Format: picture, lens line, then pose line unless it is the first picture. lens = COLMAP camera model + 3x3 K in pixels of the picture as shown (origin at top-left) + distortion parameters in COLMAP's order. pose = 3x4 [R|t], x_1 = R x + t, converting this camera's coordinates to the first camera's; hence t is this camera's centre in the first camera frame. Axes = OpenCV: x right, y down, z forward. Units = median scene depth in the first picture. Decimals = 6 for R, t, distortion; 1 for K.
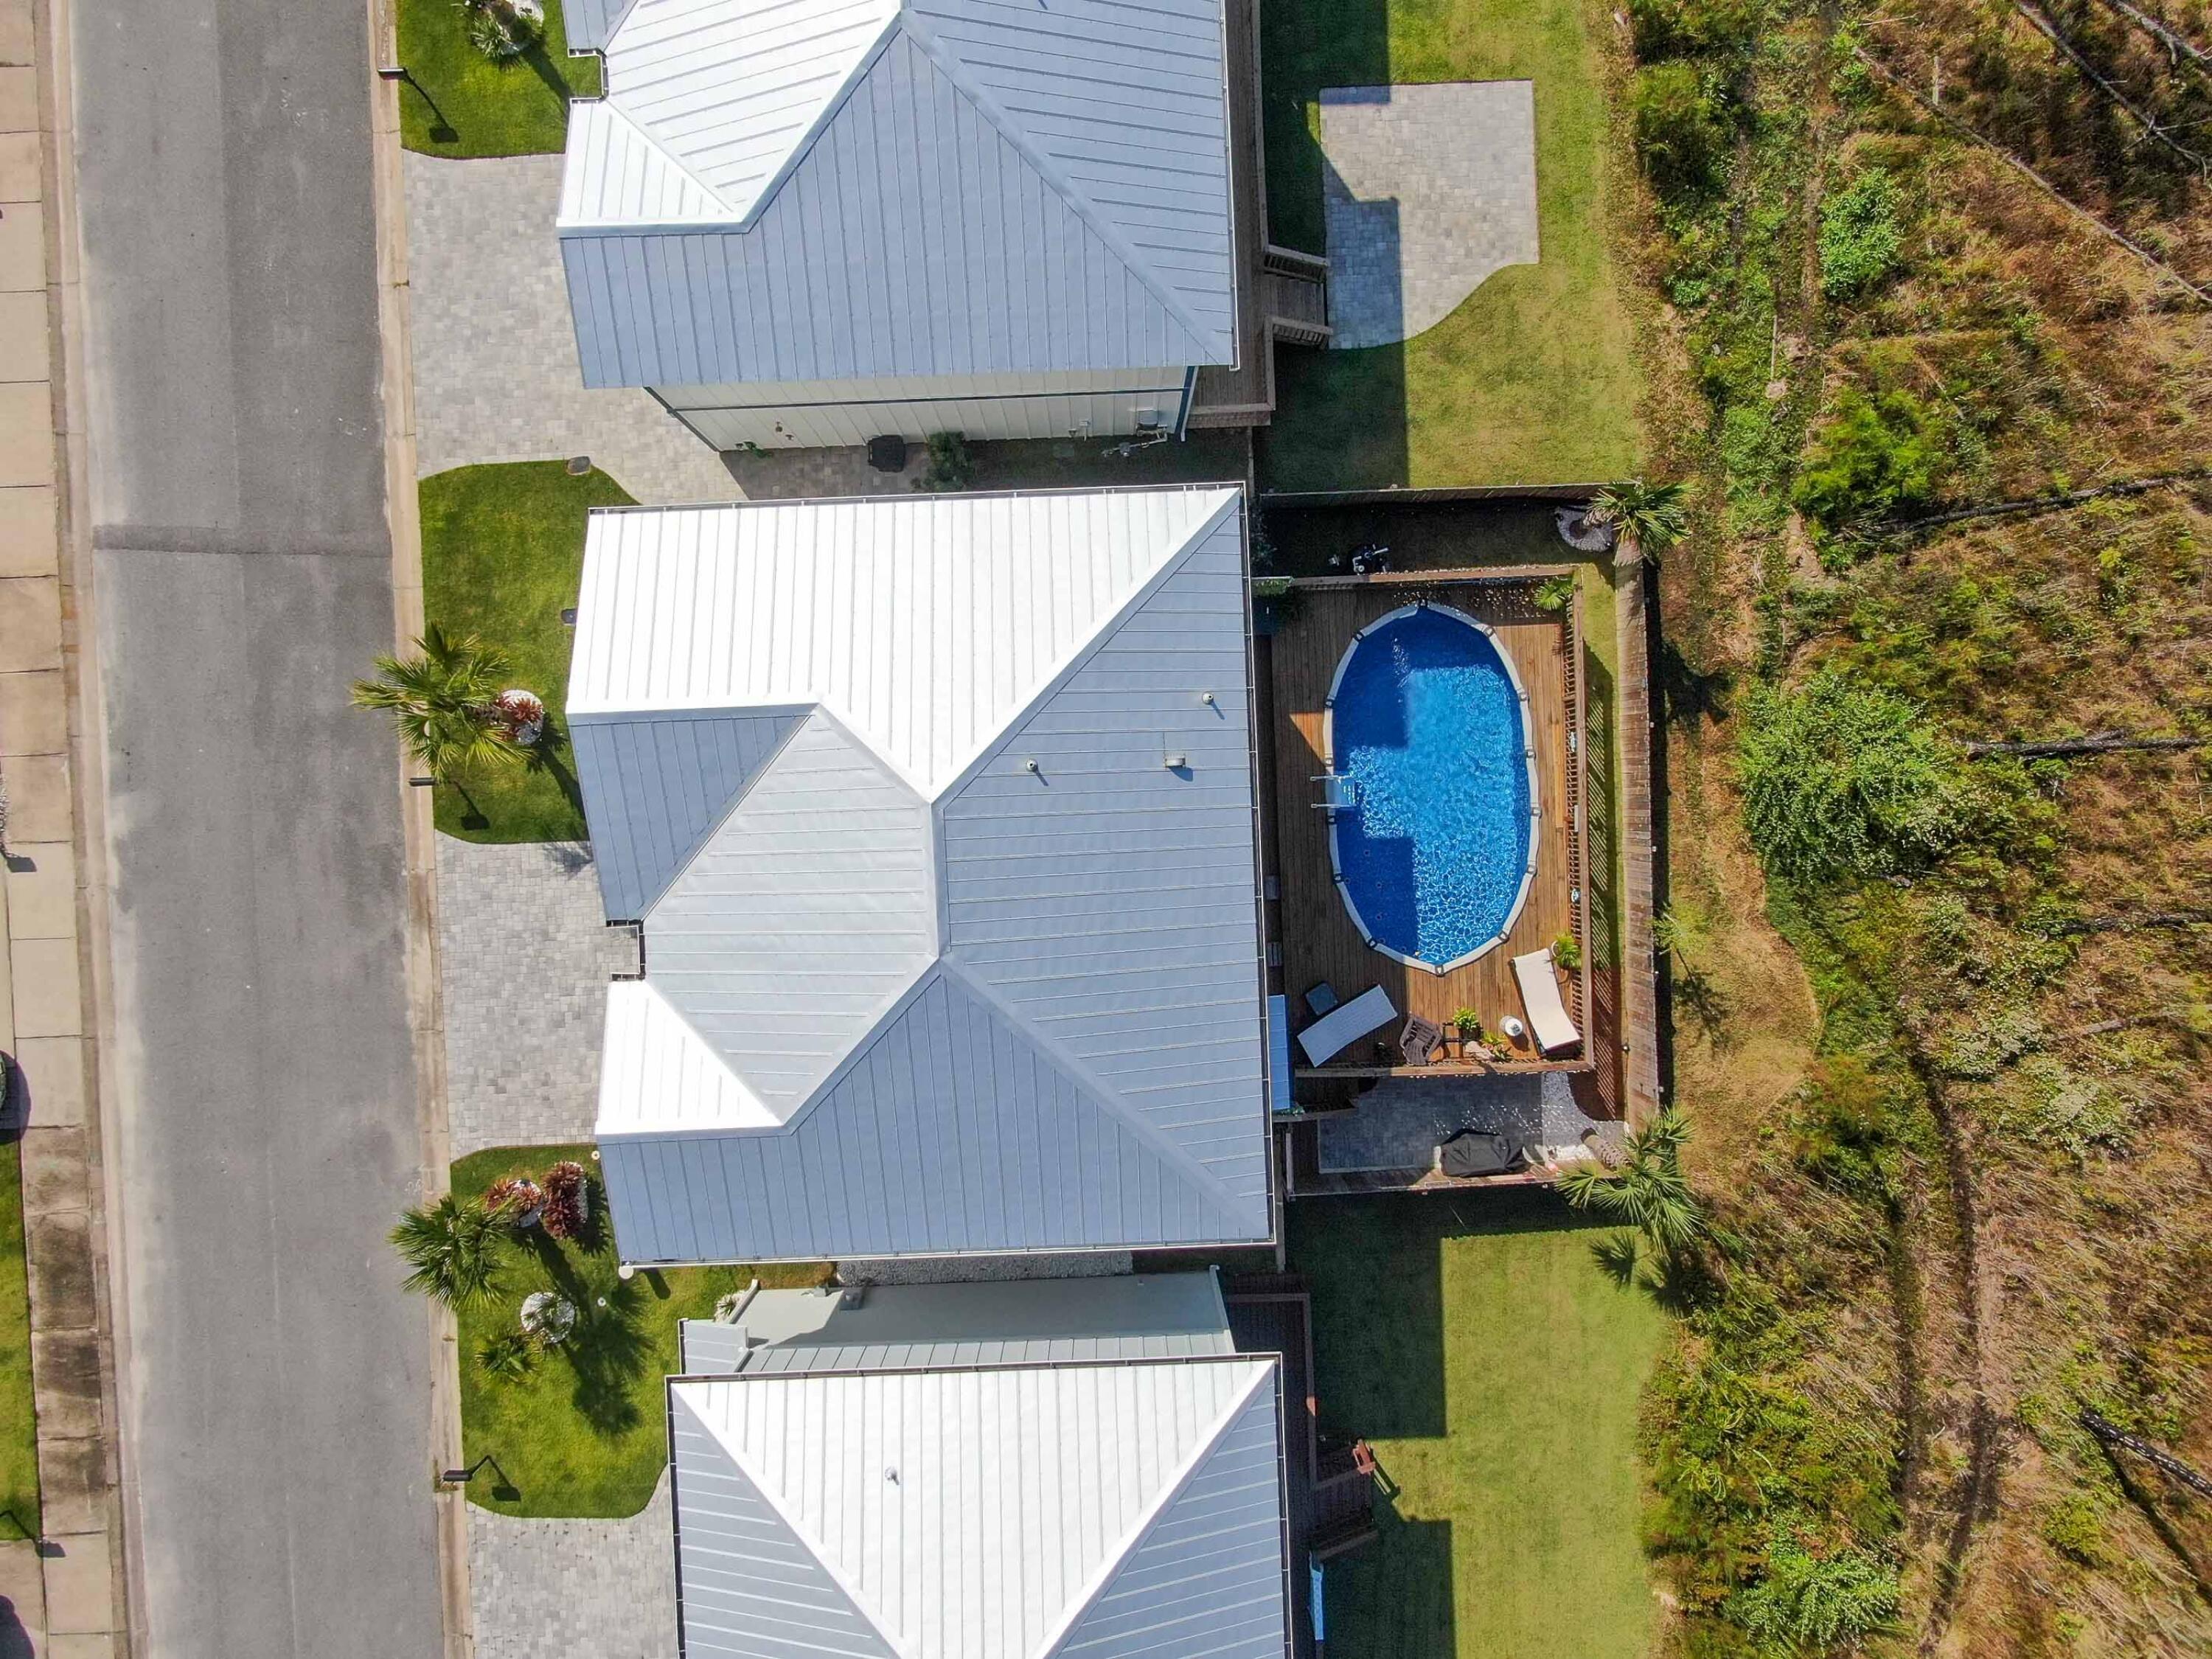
lens RADIAL K [[1532.0, 0, 1197.5], [0, 1532.0, 809.5], [0, 0, 1]] dist [-0.004206, -0.000451]
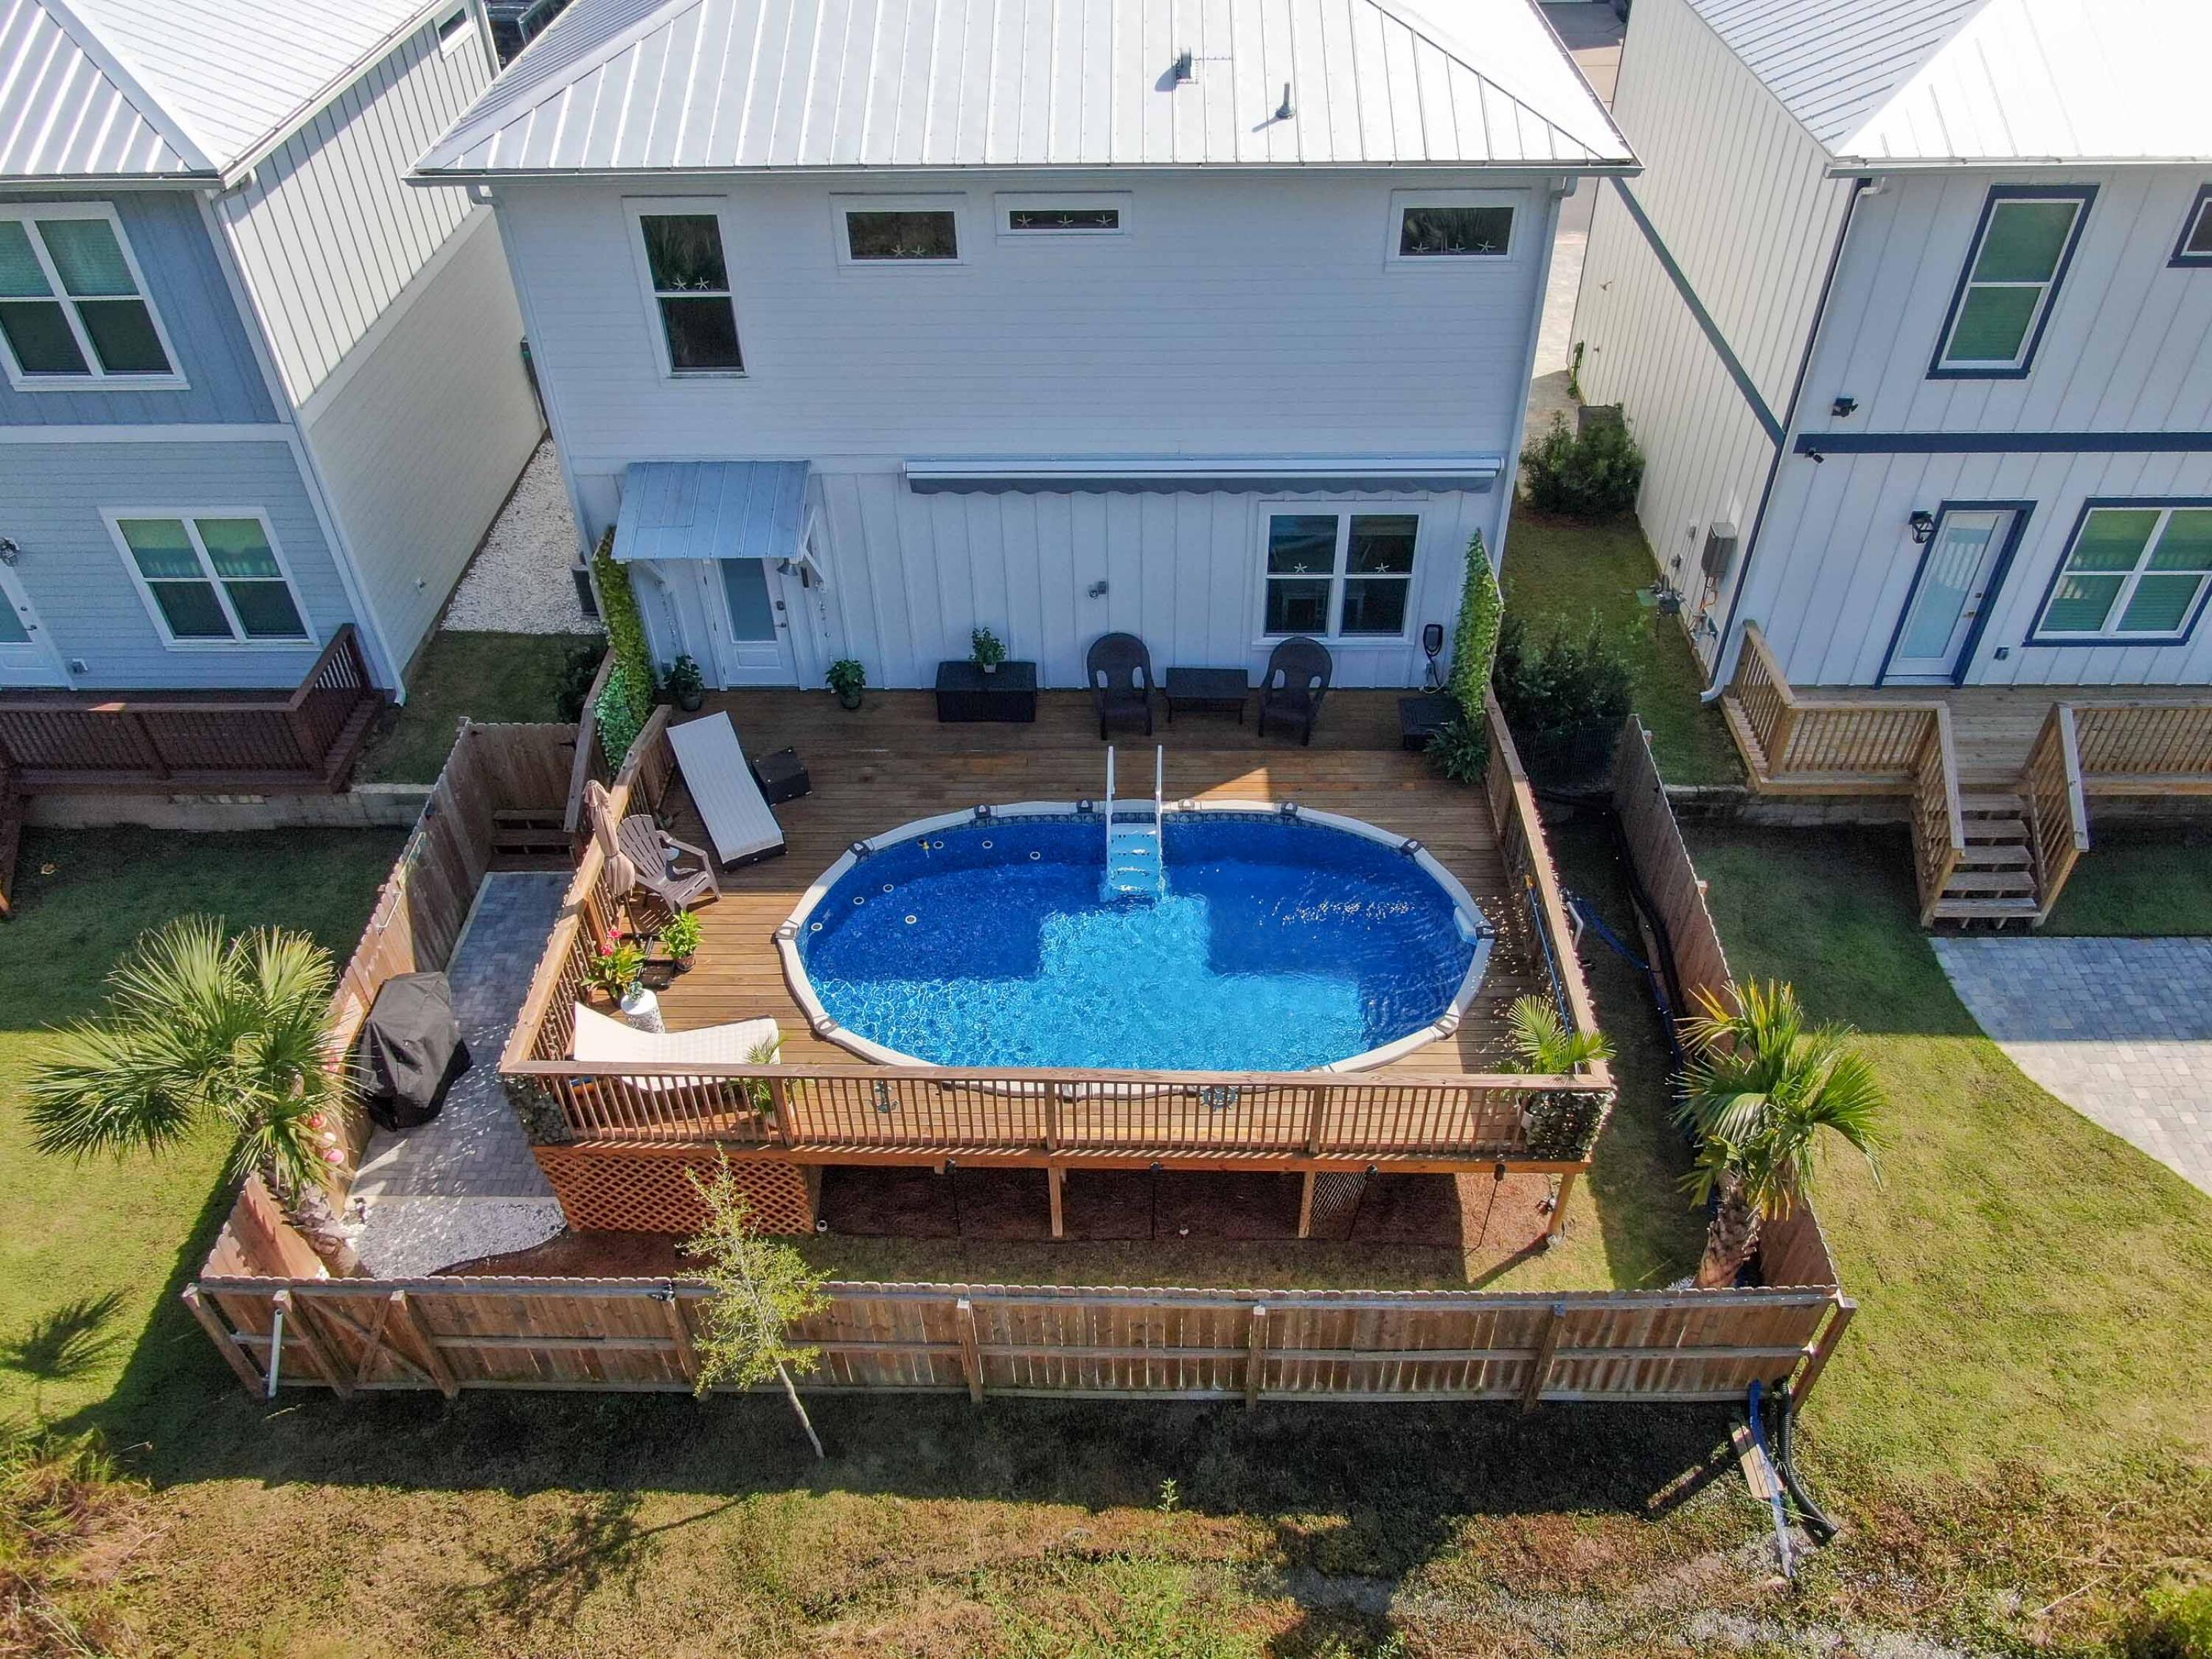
lens RADIAL K [[1572.2, 0, 1106.0], [0, 1572.2, 829.5], [0, 0, 1]] dist [-0.006183, -0.001851]
pose [[-0.053389, 0.654022, -0.754589, 0.534383], [-0.998542, -0.028926, 0.045578, -0.028831], [0.007982, 0.755922, 0.654613, 0.622456]]
